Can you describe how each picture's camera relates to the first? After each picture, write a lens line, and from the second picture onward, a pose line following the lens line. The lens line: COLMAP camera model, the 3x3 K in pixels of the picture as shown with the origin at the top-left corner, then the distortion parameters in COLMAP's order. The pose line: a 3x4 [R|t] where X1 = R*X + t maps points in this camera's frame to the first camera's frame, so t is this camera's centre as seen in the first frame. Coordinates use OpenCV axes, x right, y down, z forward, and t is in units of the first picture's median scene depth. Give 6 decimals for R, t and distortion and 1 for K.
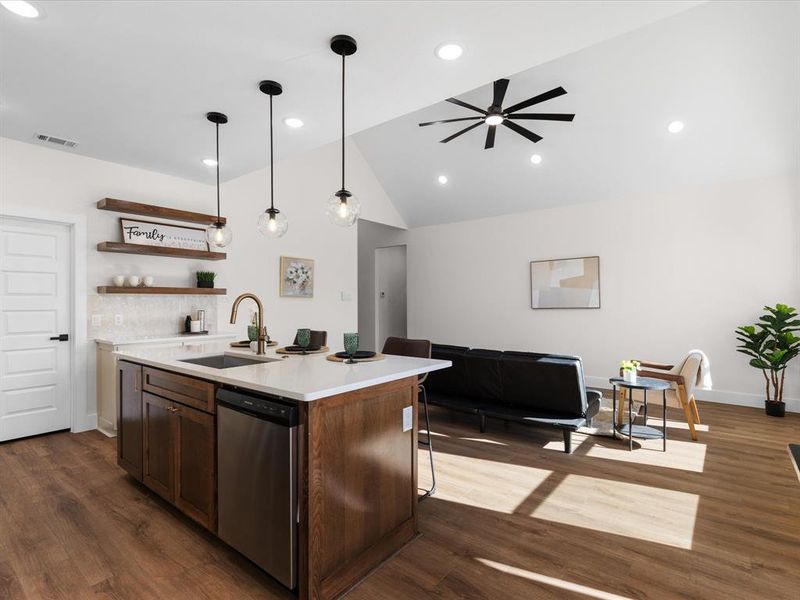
lens RADIAL K [[414.9, 0, 396.5], [0, 414.9, 300.3], [0, 0, 1]] dist [-0.017749, -0.000850]
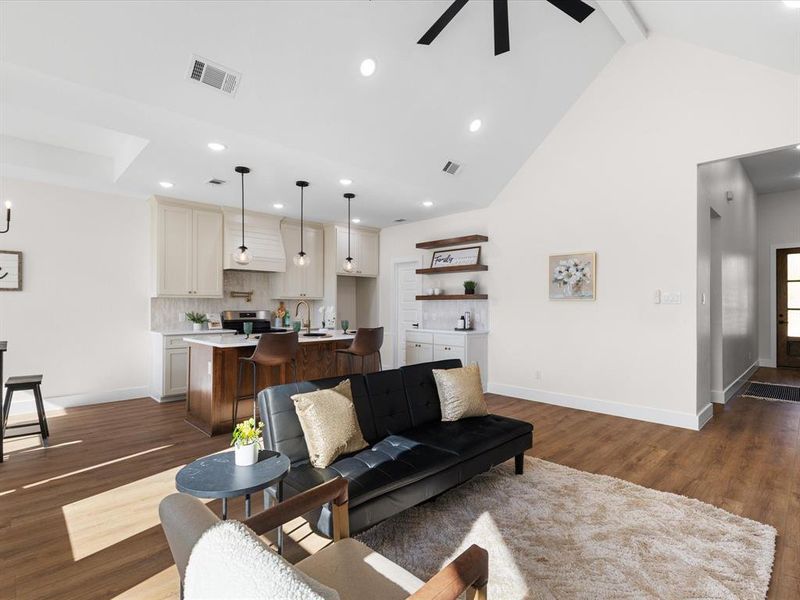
lens RADIAL K [[414.9, 0, 412.4], [0, 414.9, 305.7], [0, 0, 1]] dist [-0.017749, -0.000850]
pose [[-0.115696, 0.002693, -0.993281, 0.793654], [0.005727, 0.999982, 0.002044, 0.000572], [0.993268, -0.005452, -0.115709, 0.958122]]
